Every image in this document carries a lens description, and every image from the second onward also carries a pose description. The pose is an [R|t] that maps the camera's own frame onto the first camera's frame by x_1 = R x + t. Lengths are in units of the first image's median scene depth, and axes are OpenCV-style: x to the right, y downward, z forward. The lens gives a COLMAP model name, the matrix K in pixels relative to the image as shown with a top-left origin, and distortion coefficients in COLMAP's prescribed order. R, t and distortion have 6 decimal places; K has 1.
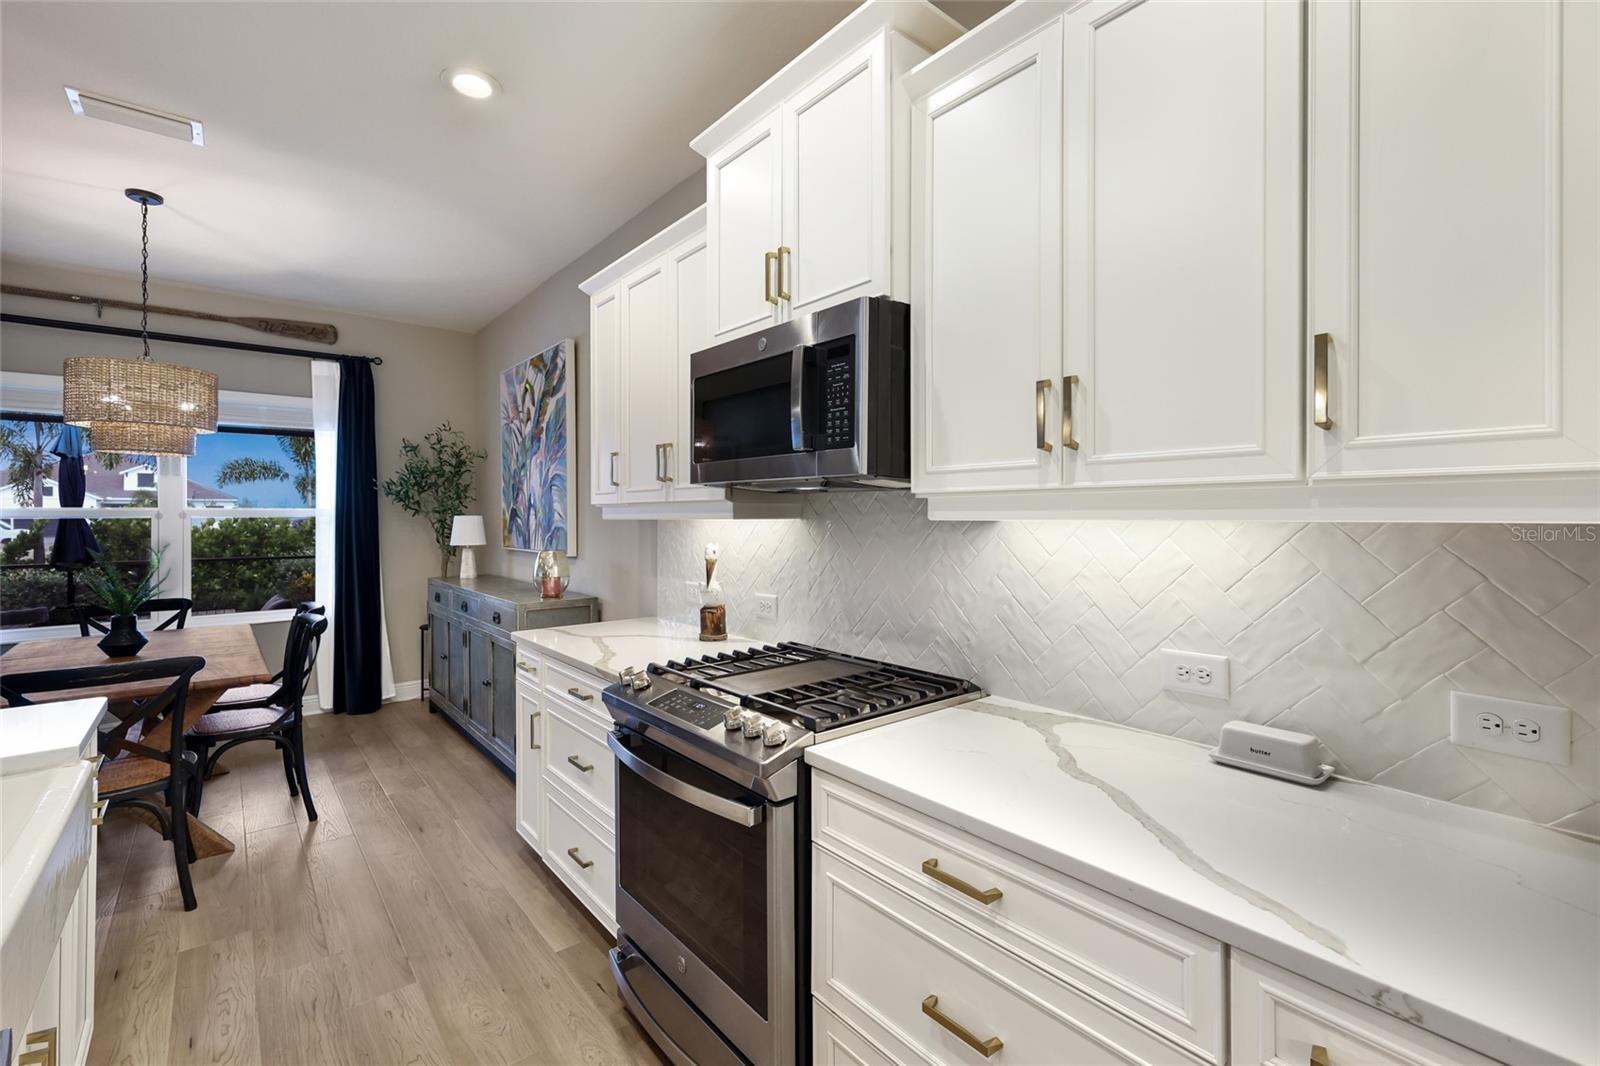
lens RADIAL K [[697.7, 0, 792.7], [0, 697.7, 509.7], [0, 0, 1]] dist [0.010609, -0.000562]
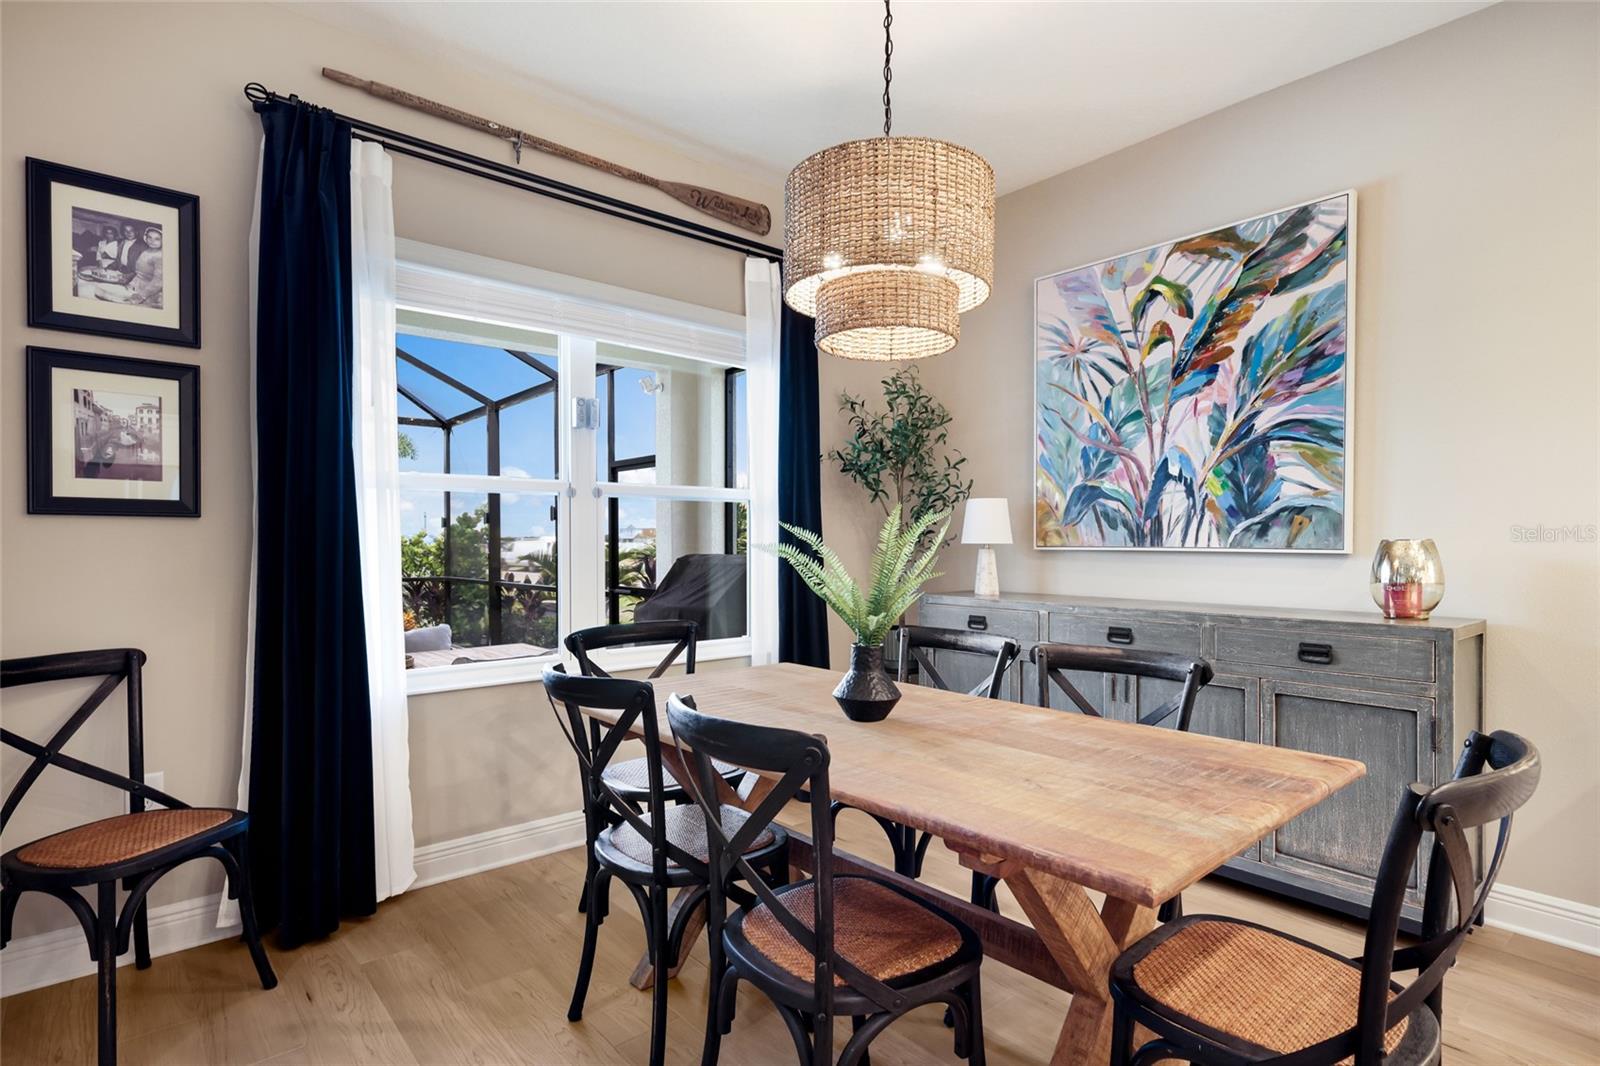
lens RADIAL K [[806.7, 0, 797.7], [0, 806.7, 551.9], [0, 0, 1]] dist [0.006960, -0.002802]
pose [[0.999834, 0.003456, 0.017916, -0.979797], [-0.003821, 0.999785, 0.020359, 0.064762], [-0.017842, -0.020425, 0.999632, 0.373528]]
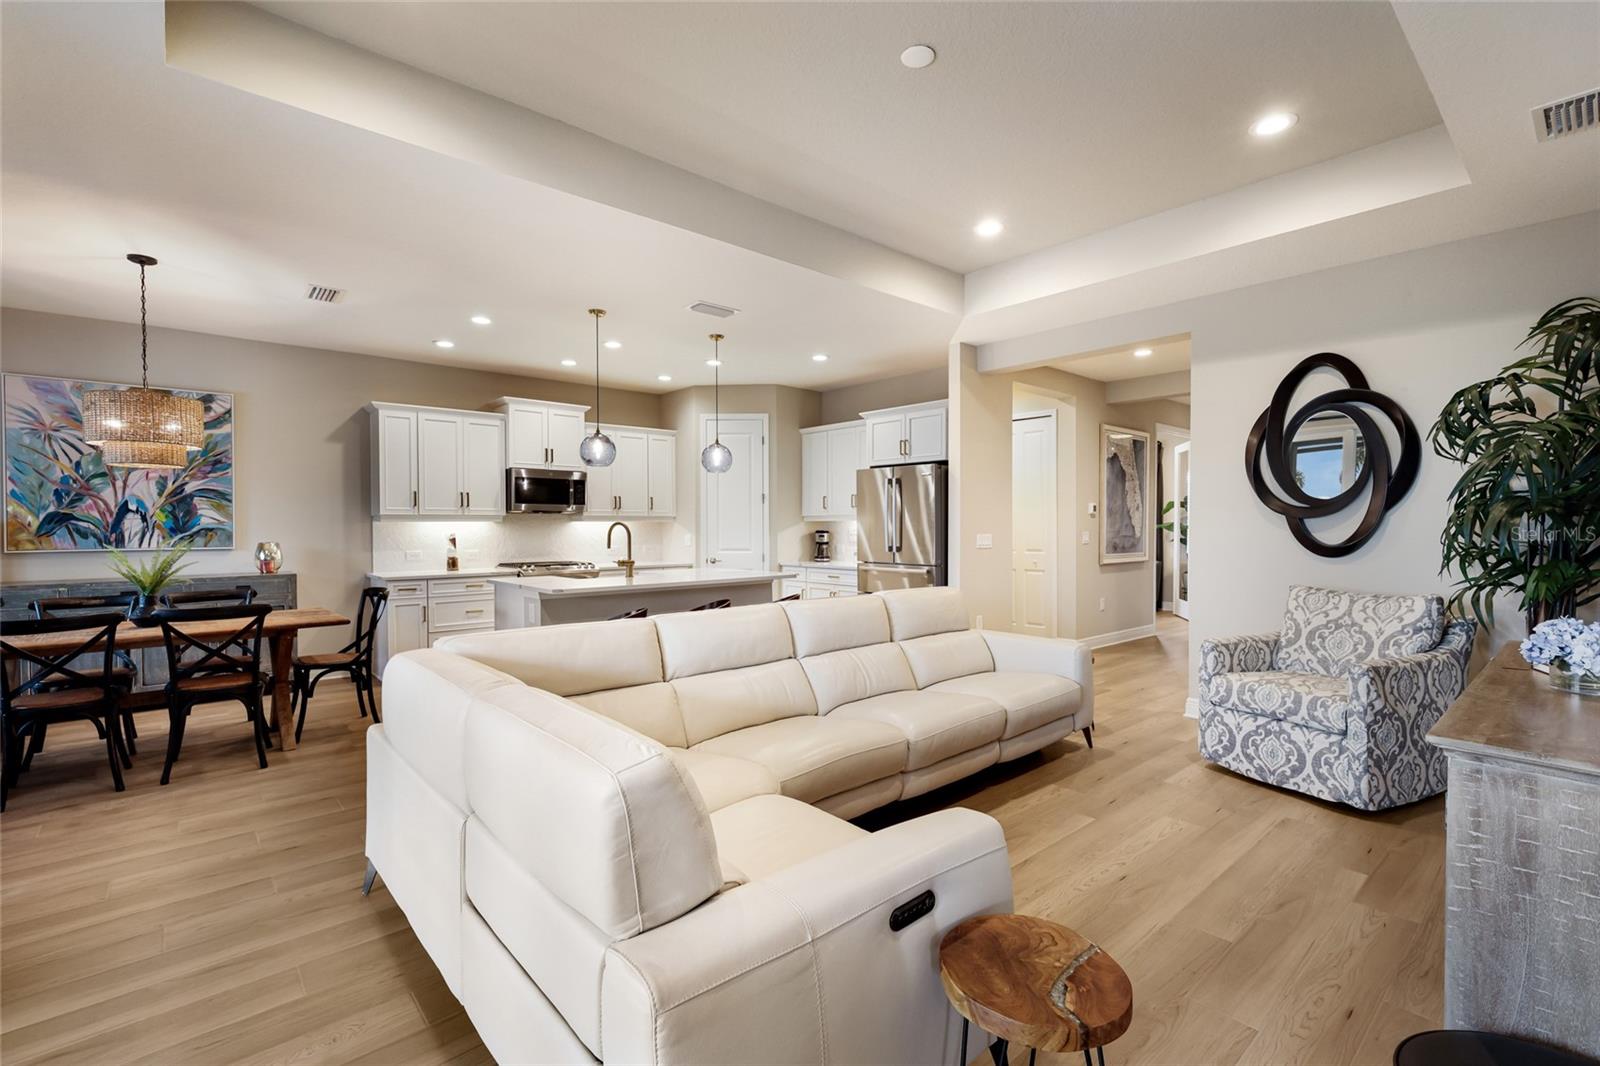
lens RADIAL K [[697.7, 0, 776.9], [0, 697.7, 535.7], [0, 0, 1]] dist [0.010609, -0.000562]
pose [[-0.000188, -0.008561, 0.999963, -2.112090], [-0.001146, 0.999963, 0.008561, 0.033152], [-0.999999, -0.001144, -0.000197, -0.120250]]
